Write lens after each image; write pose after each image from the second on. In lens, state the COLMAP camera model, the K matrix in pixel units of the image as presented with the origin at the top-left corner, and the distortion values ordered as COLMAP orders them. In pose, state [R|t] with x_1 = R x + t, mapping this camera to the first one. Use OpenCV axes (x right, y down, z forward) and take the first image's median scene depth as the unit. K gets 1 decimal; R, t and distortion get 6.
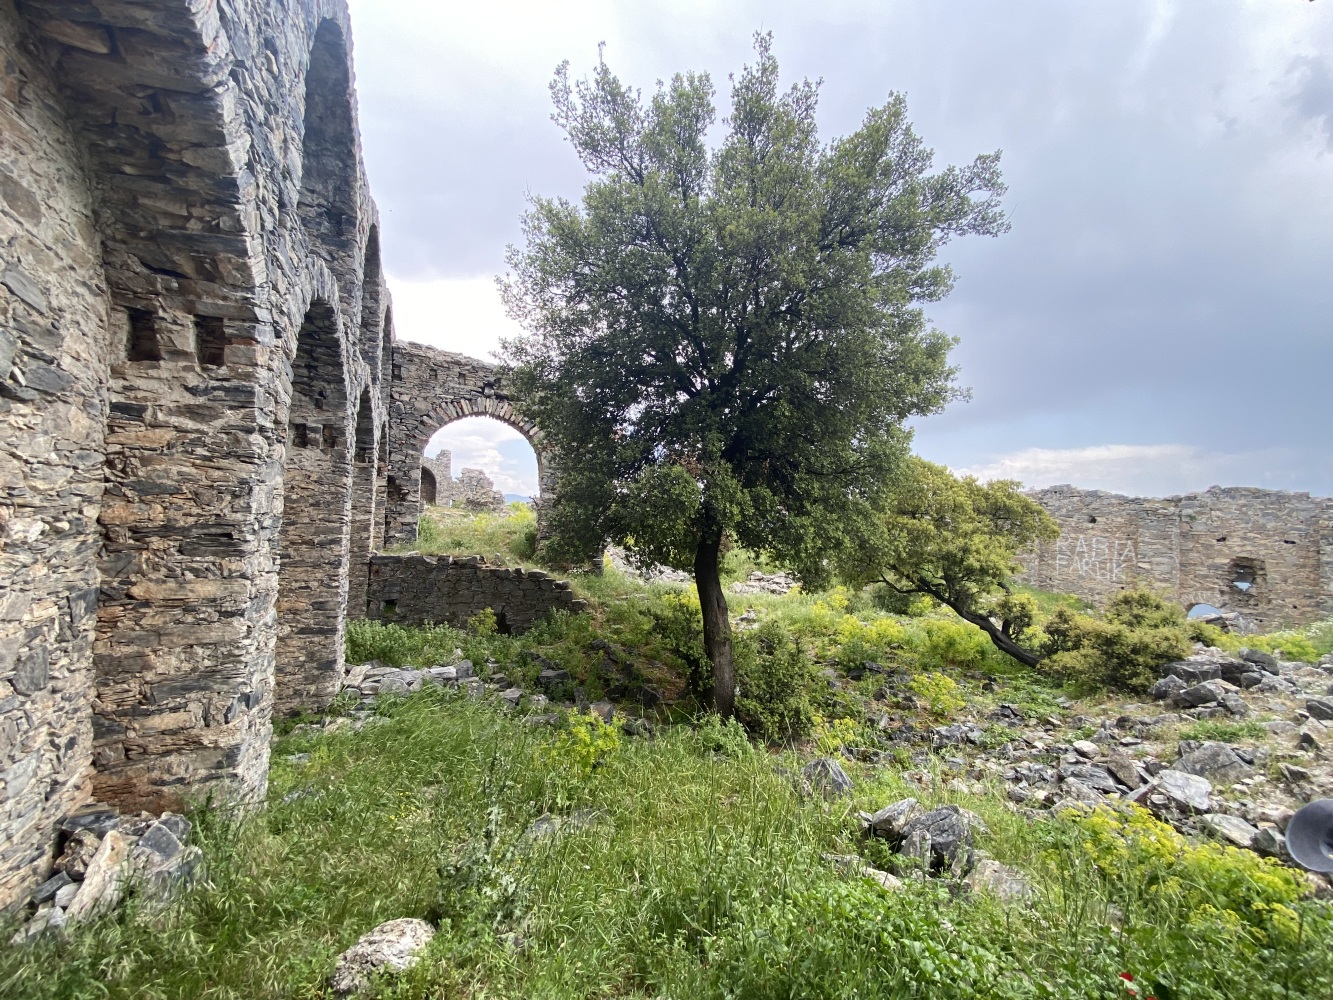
lens RADIAL K [[539.8, 0, 665.9], [0, 539.8, 501.0], [0, 0, 1]] dist [-0.013803, -0.000573]
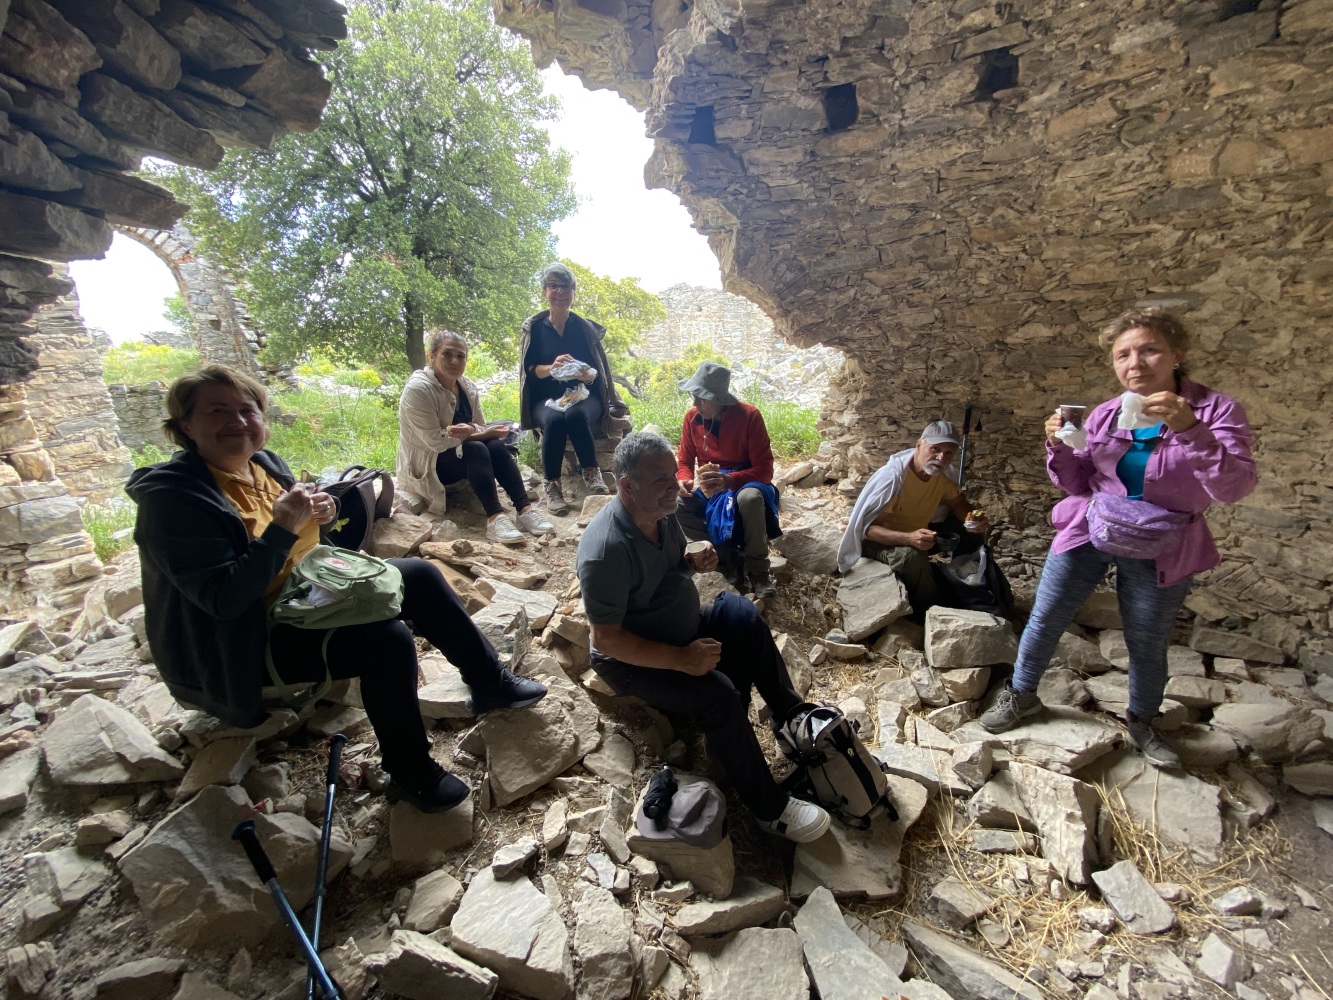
lens RADIAL K [[531.4, 0, 655.2], [0, 531.4, 497.7], [0, 0, 1]] dist [-0.017422, -0.002942]
pose [[0.857743, -0.220896, 0.464200, -0.122659], [0.060754, 0.940204, 0.335149, 0.077379], [-0.510476, -0.259270, 0.819874, -0.520344]]
